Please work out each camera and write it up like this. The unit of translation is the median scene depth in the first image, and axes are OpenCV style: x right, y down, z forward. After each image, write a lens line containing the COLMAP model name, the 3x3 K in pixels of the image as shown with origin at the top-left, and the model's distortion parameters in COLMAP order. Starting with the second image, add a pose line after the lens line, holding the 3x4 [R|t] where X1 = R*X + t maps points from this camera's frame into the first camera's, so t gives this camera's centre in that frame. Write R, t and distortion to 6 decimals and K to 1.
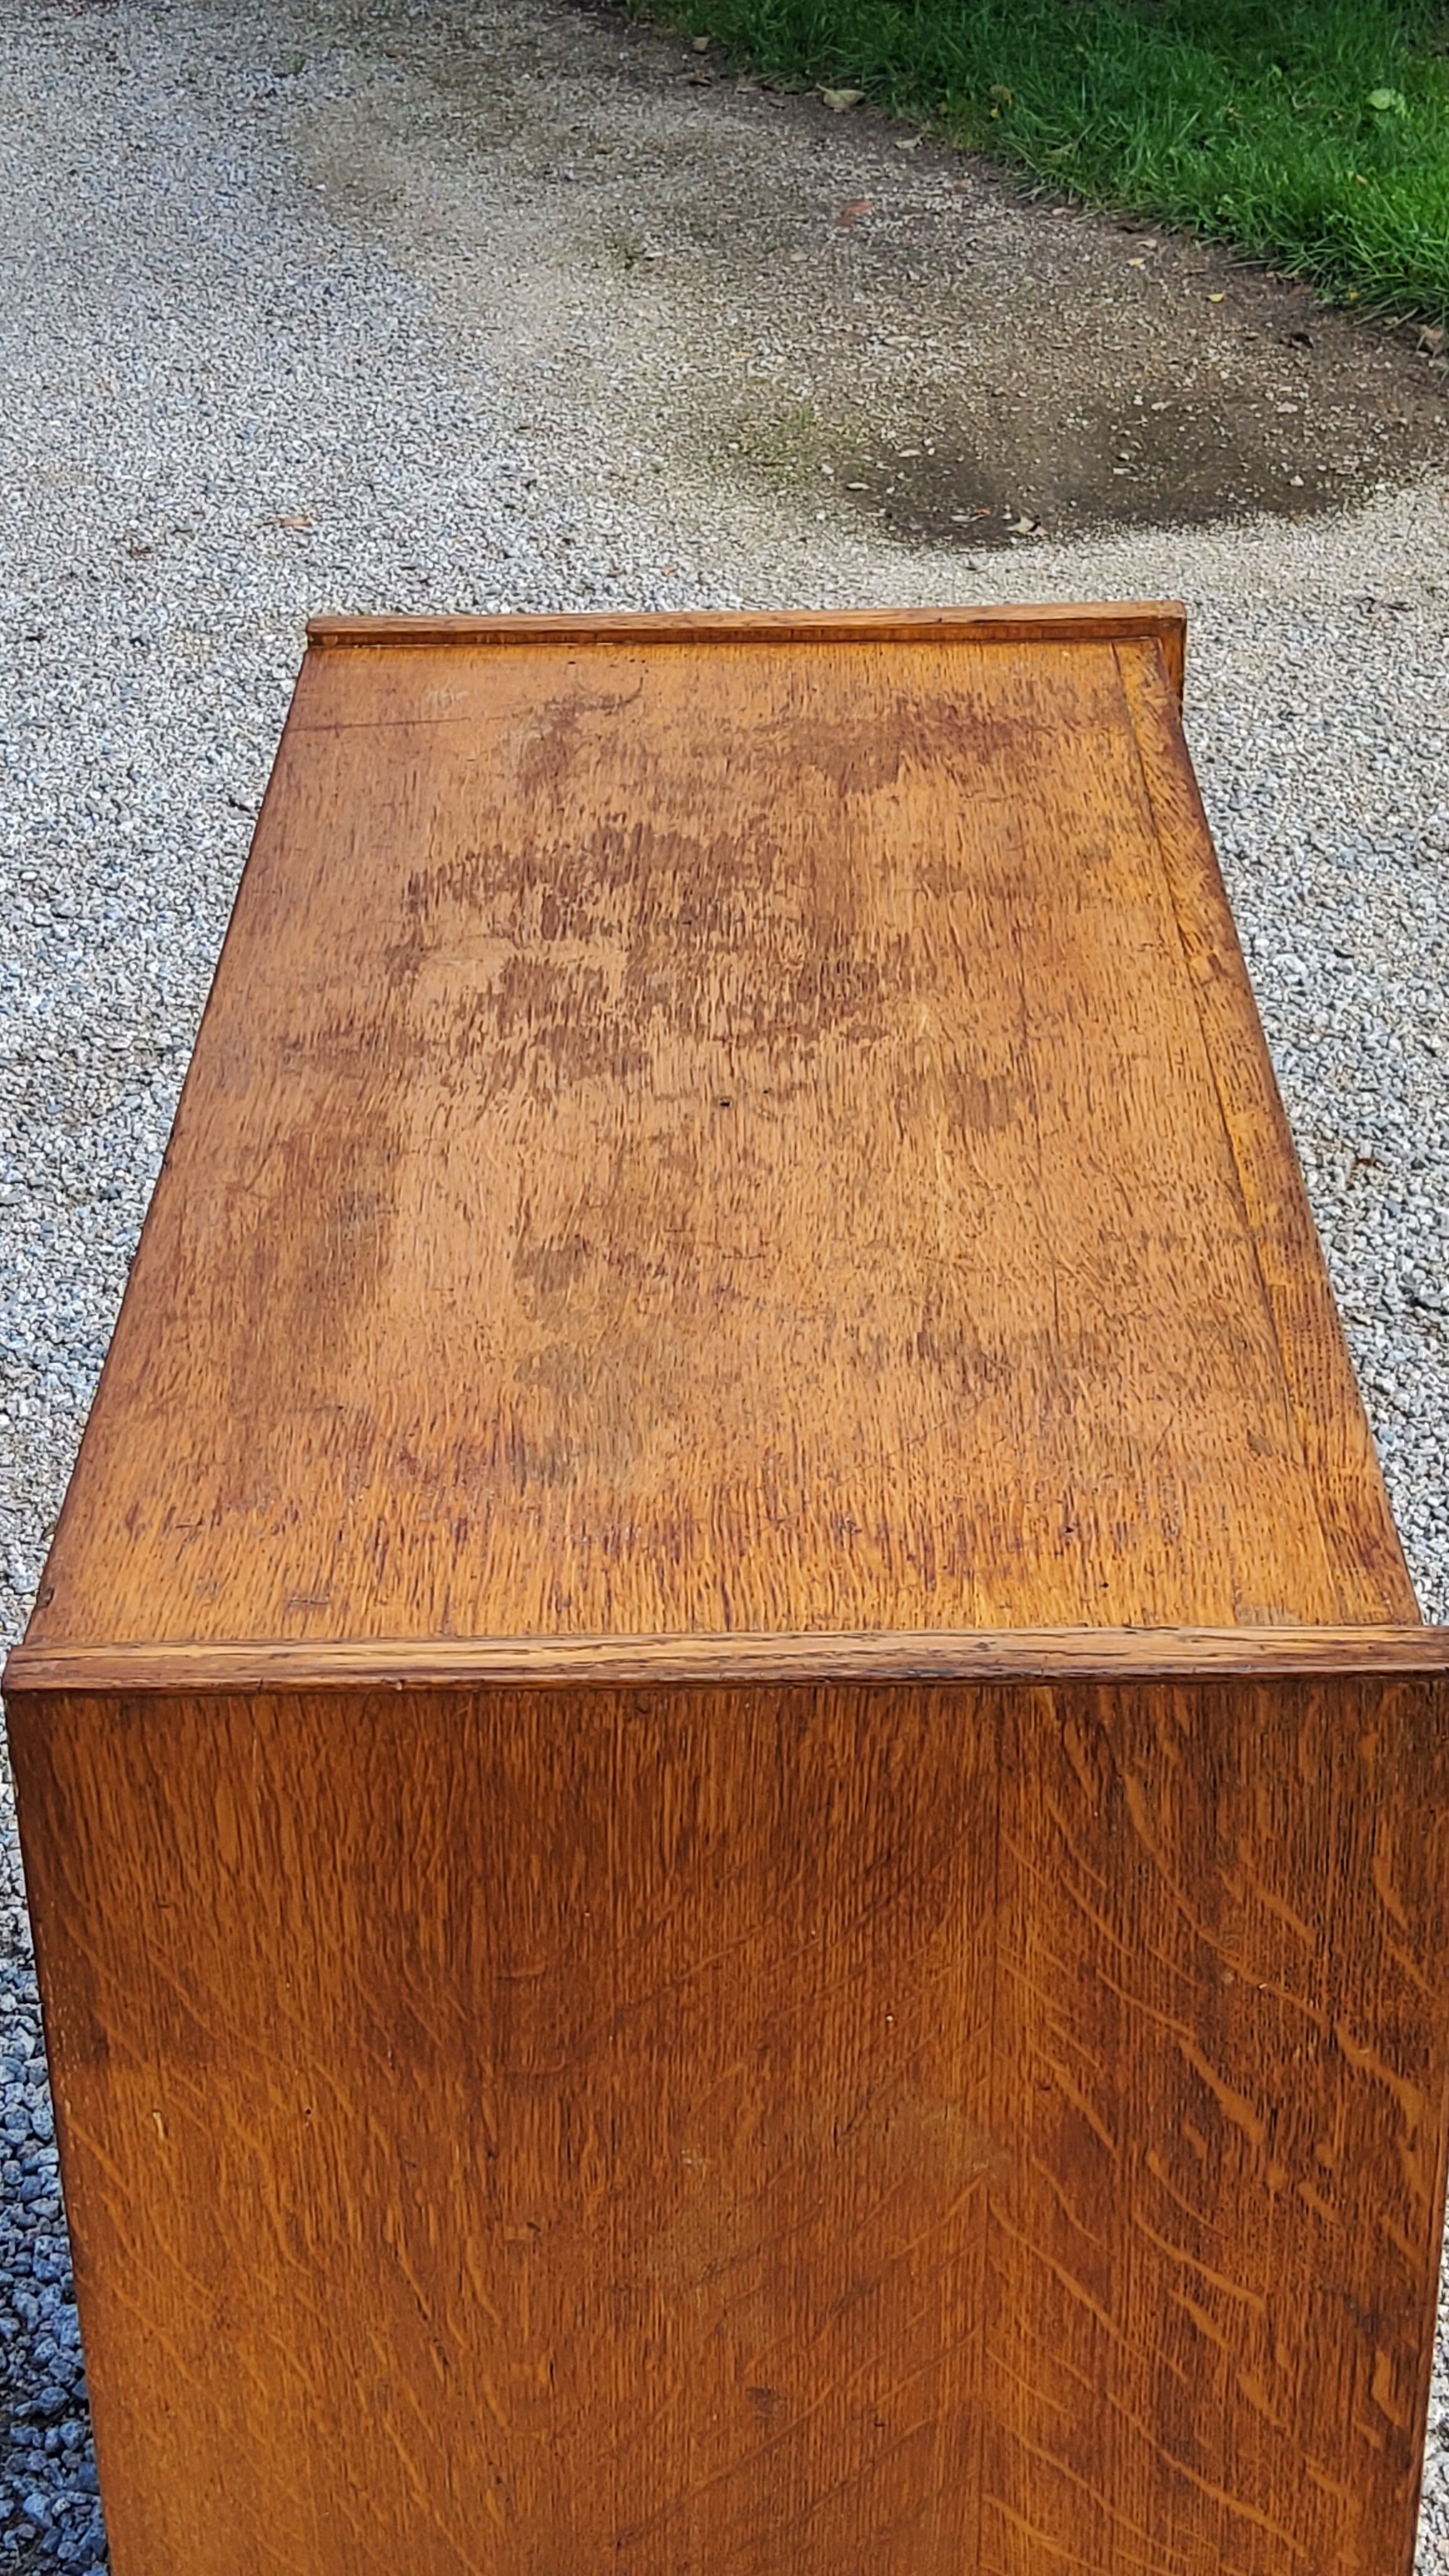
lens RADIAL K [[3866.4, 0, 754.0], [0, 3866.4, 1262.4], [0, 0, 1]] dist [0.134657, 0.000000]
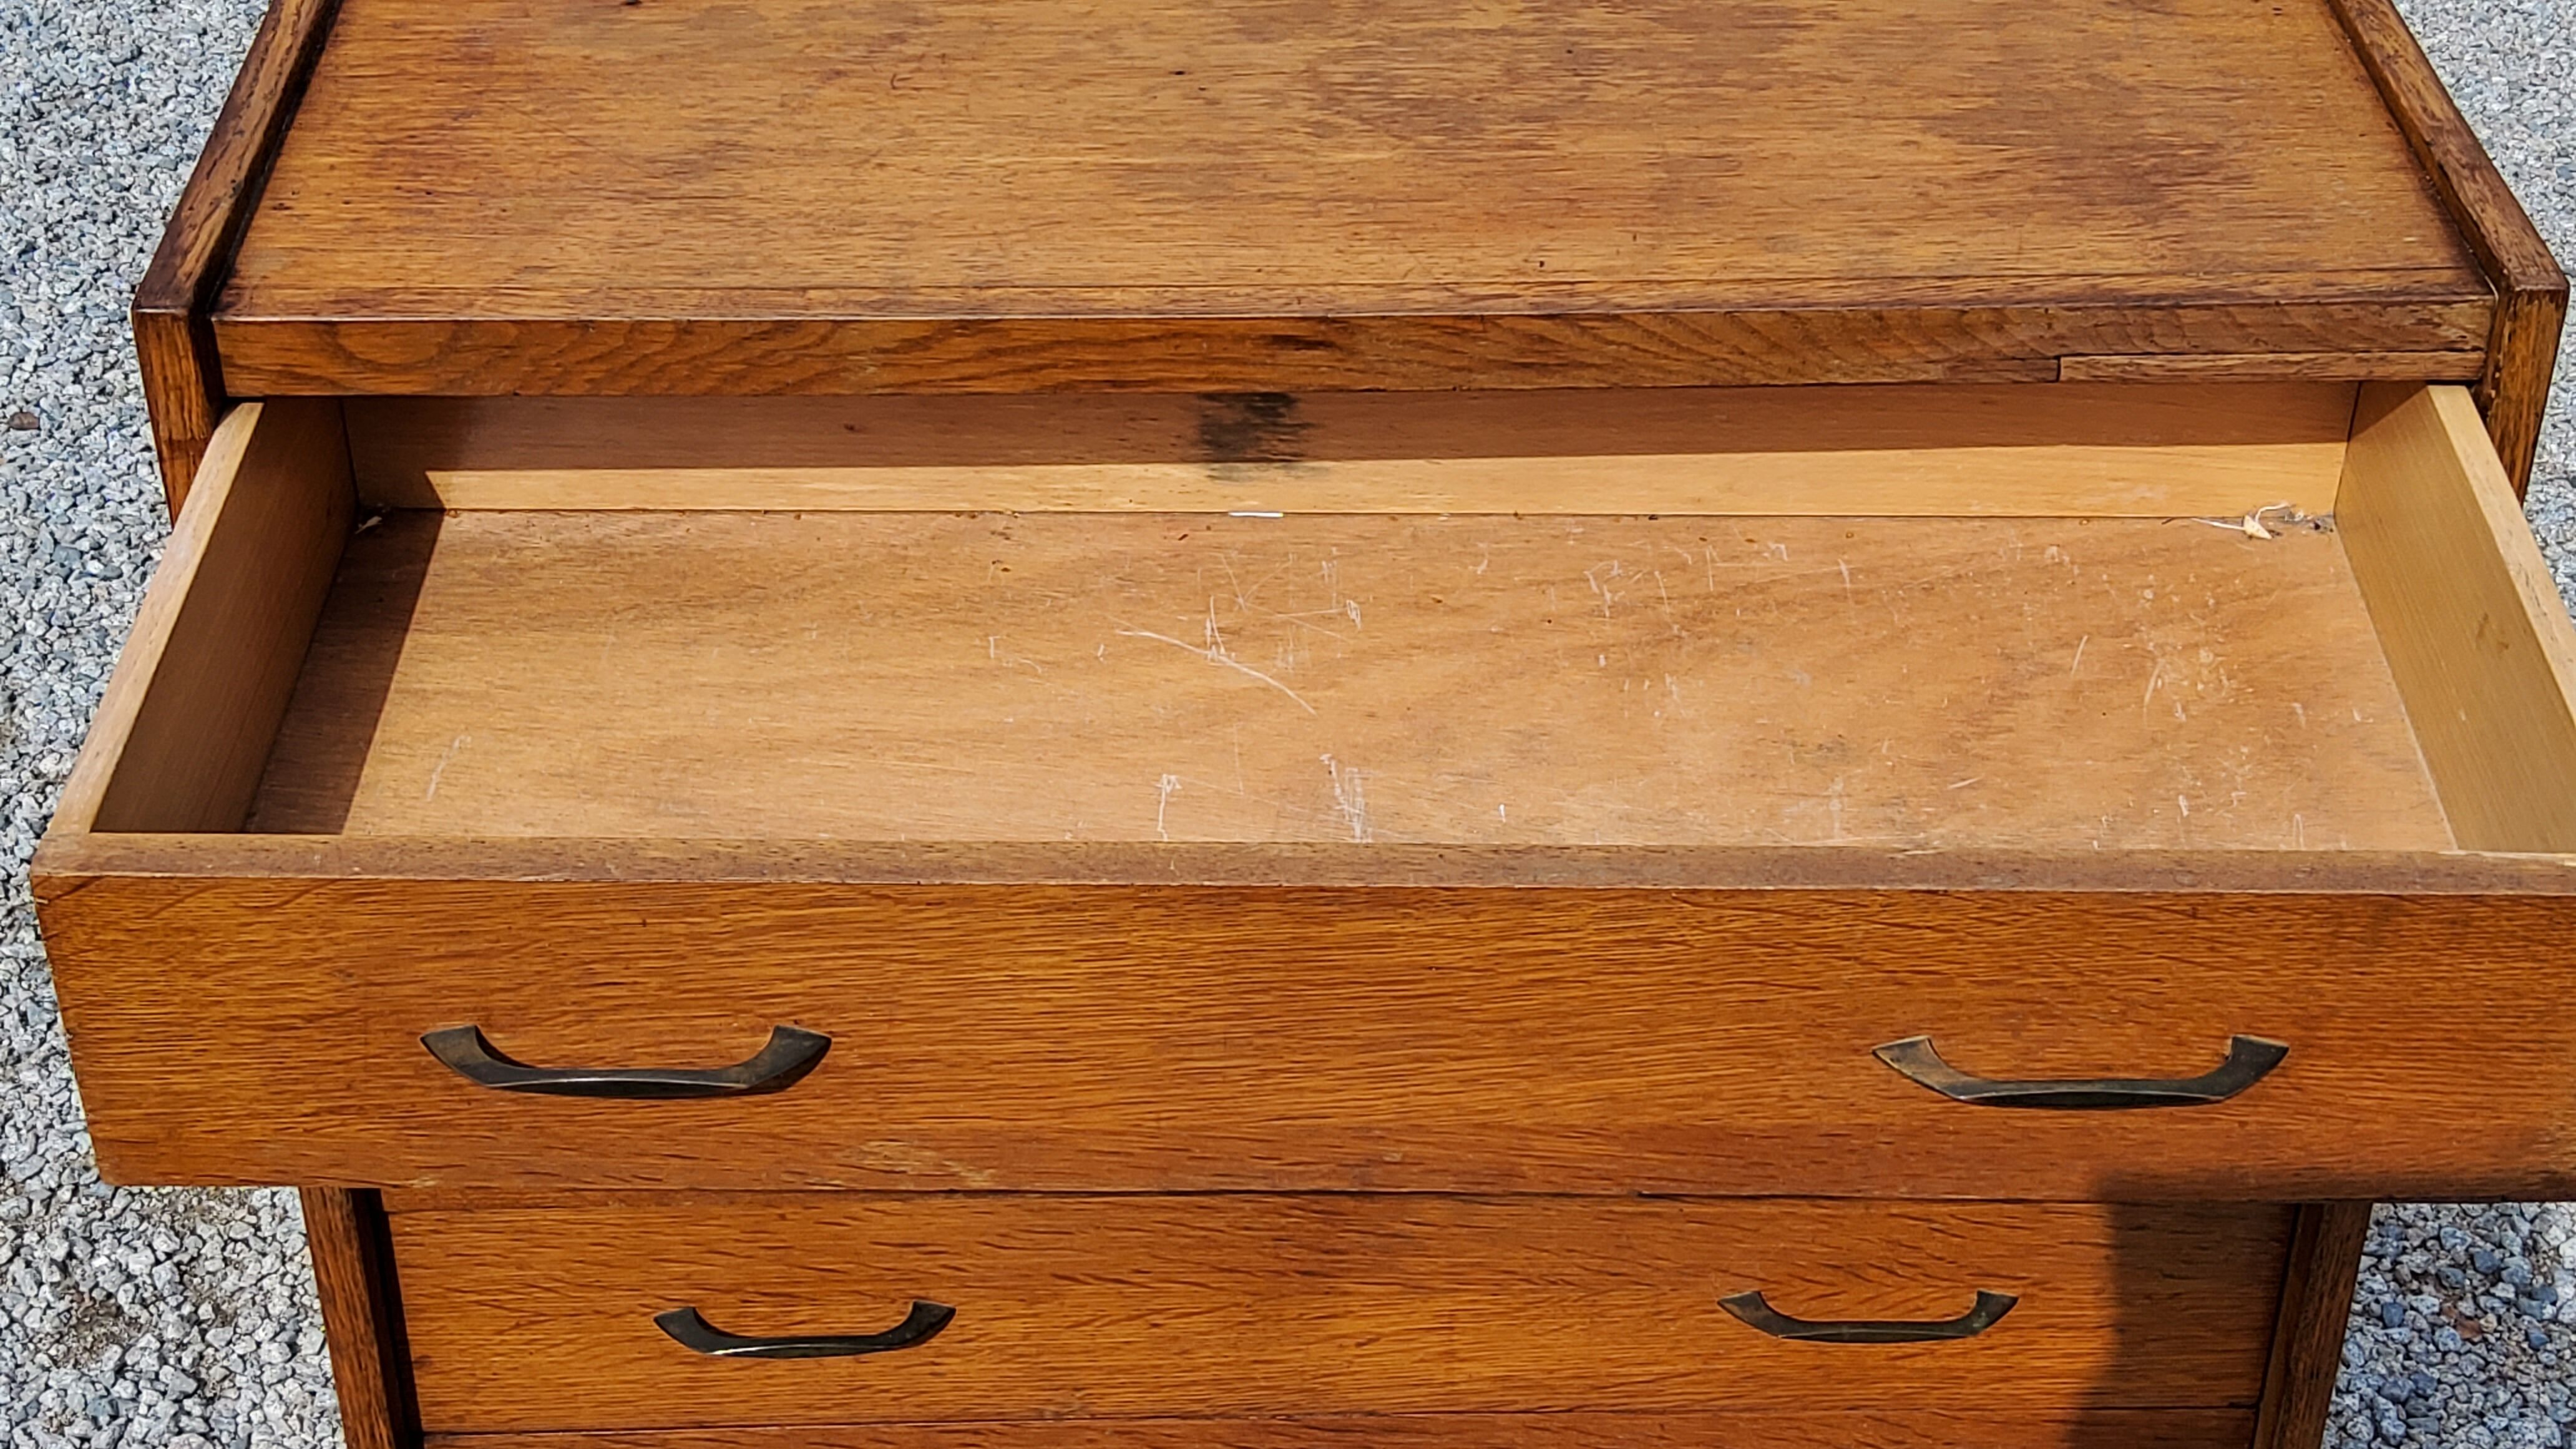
lens RADIAL K [[3866.4, 0, 1303.7], [0, 3866.4, 762.5], [0, 0, 1]] dist [0.134657, 0.000000]
pose [[0.020330, 0.583622, -0.811771, 1.214390], [-0.489244, 0.713891, 0.500999, -0.569504], [0.871910, 0.386969, 0.300047, 0.920306]]
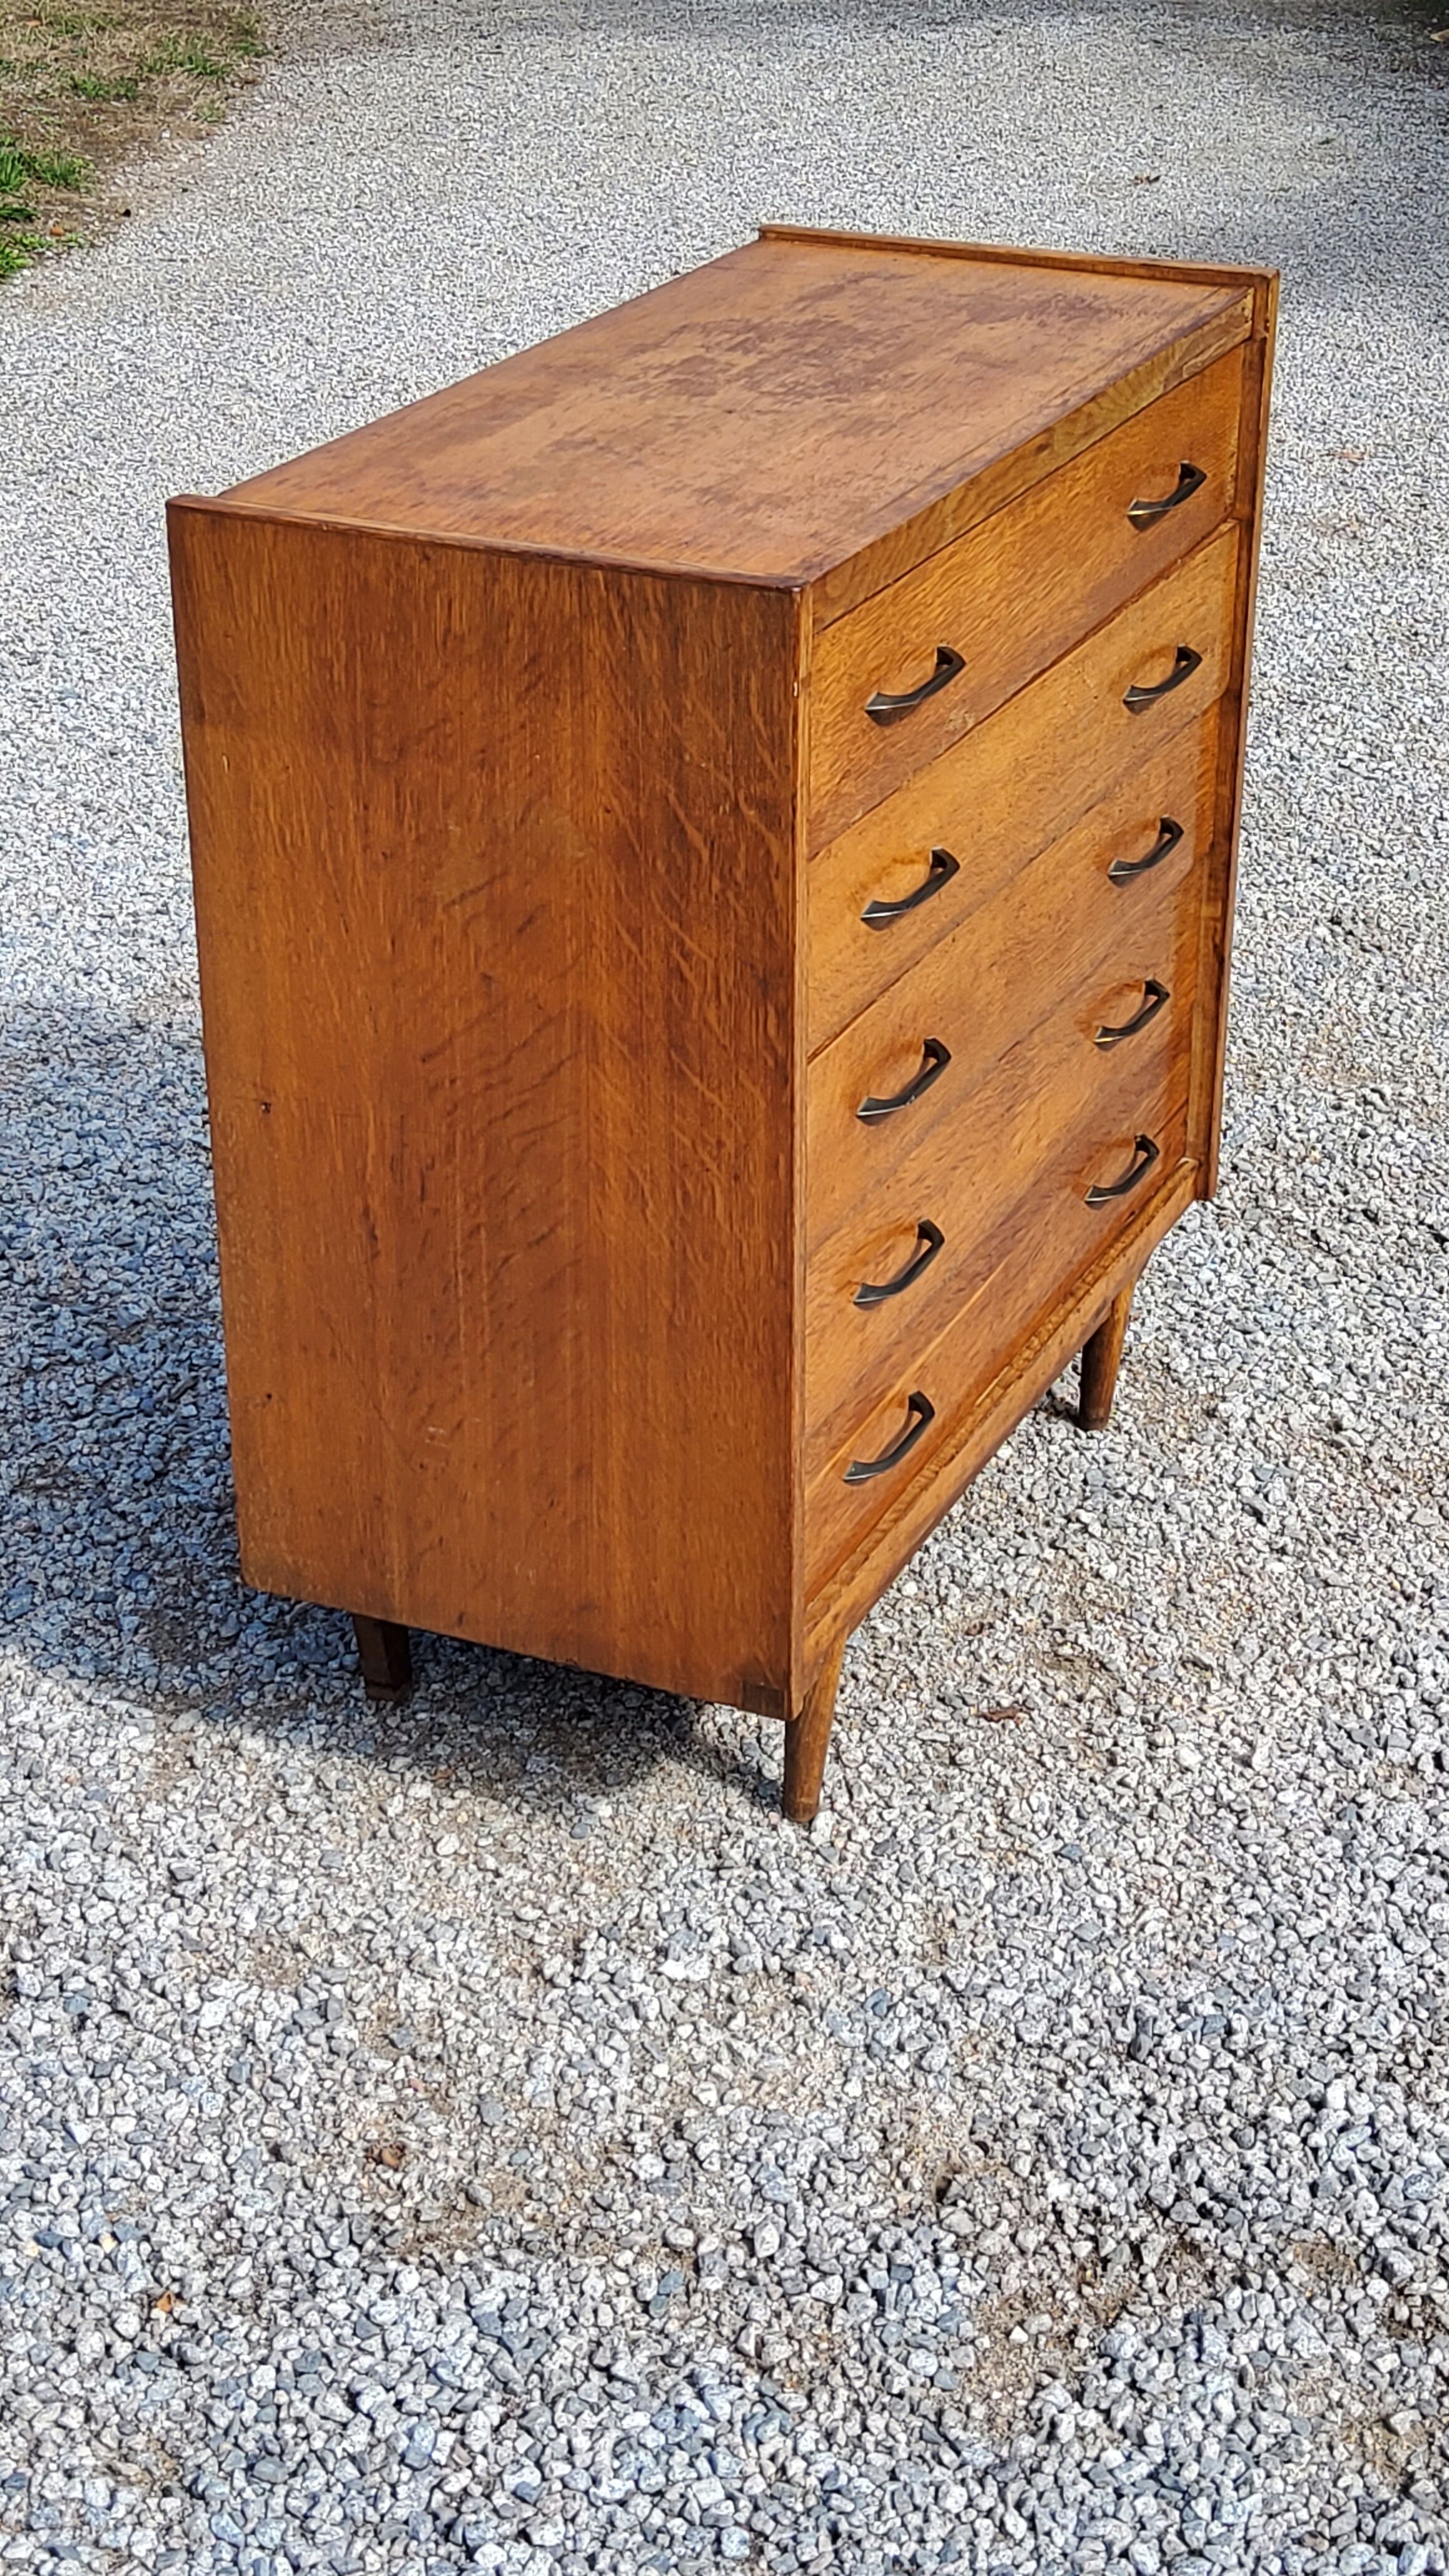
lens RADIAL K [[3866.4, 0, 719.8], [0, 3866.4, 1209.1], [0, 0, 1]] dist [0.134657, 0.000000]
pose [[0.906617, 0.198047, -0.372590, 0.882049], [-0.216789, 0.976180, -0.008627, 0.405256], [0.362006, 0.088595, 0.927956, -0.778300]]
